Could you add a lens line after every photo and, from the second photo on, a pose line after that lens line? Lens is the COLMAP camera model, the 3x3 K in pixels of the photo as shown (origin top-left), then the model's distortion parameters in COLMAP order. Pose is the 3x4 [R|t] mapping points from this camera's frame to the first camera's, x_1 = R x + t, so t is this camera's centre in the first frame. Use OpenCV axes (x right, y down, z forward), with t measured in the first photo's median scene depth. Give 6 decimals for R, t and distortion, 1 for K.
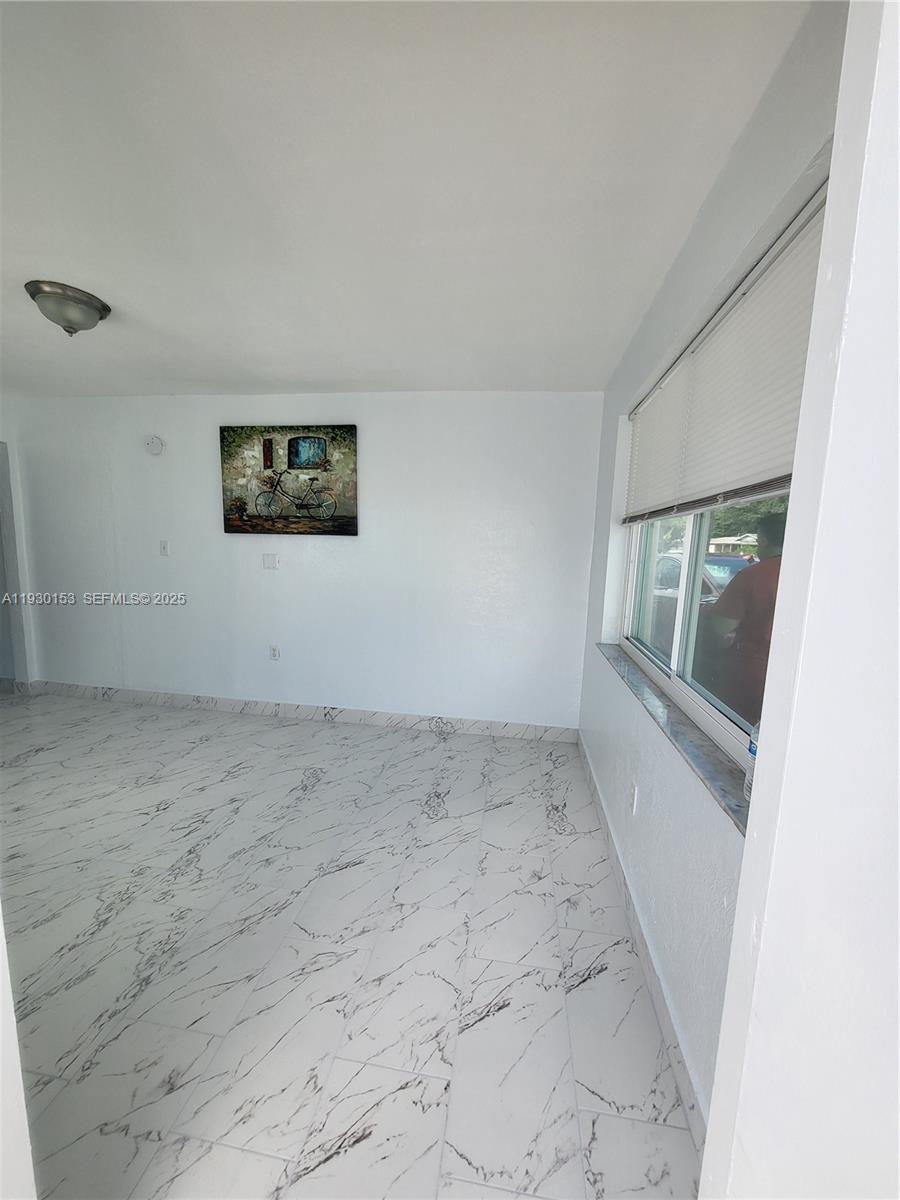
lens RADIAL K [[476.0, 0, 448.7], [0, 476.0, 604.2], [0, 0, 1]] dist [-0.000829, -0.000111]
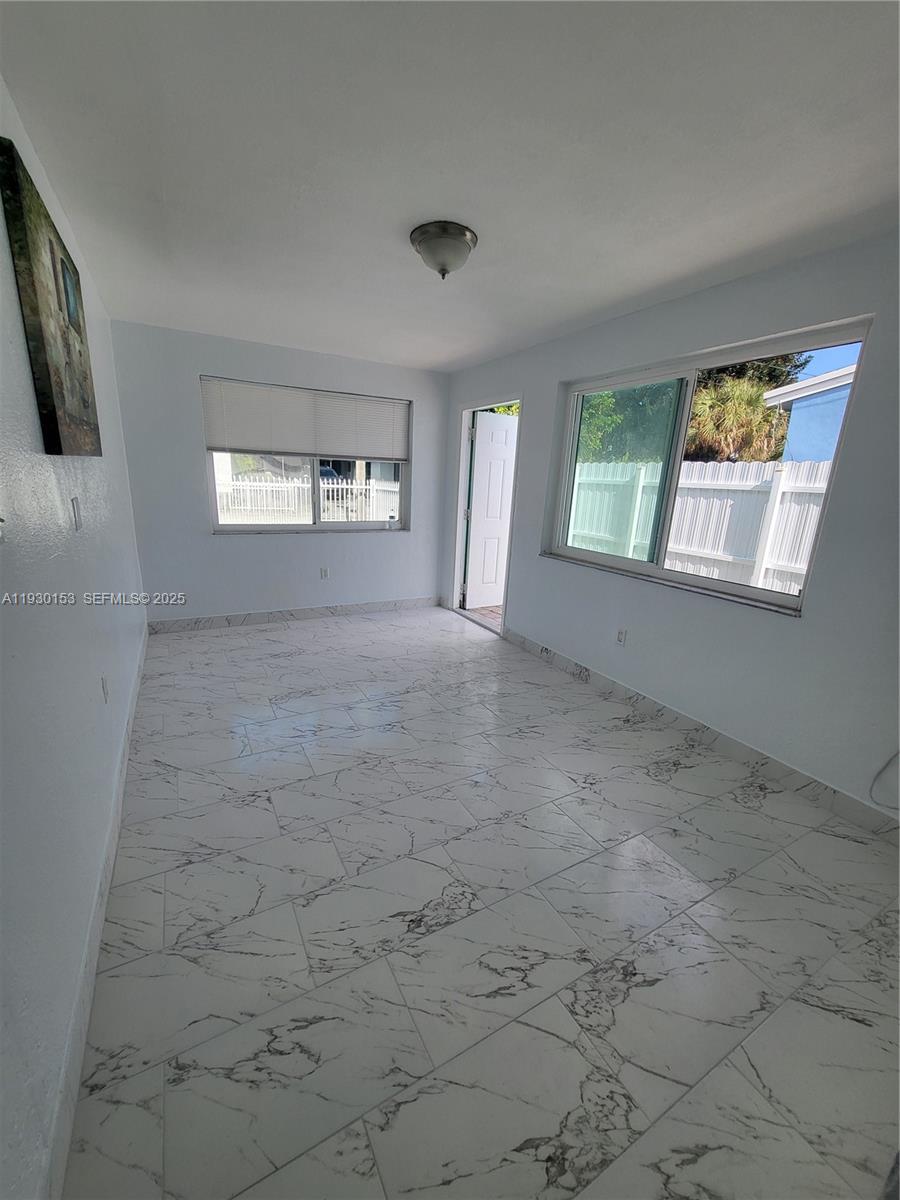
lens RADIAL K [[476.0, 0, 449.0], [0, 476.0, 604.7], [0, 0, 1]] dist [-0.000829, -0.000111]
pose [[-0.612140, -0.261423, 0.746286, -1.296015], [0.042864, 0.931413, 0.361431, -0.215516], [-0.789587, 0.253235, -0.558950, 1.290196]]
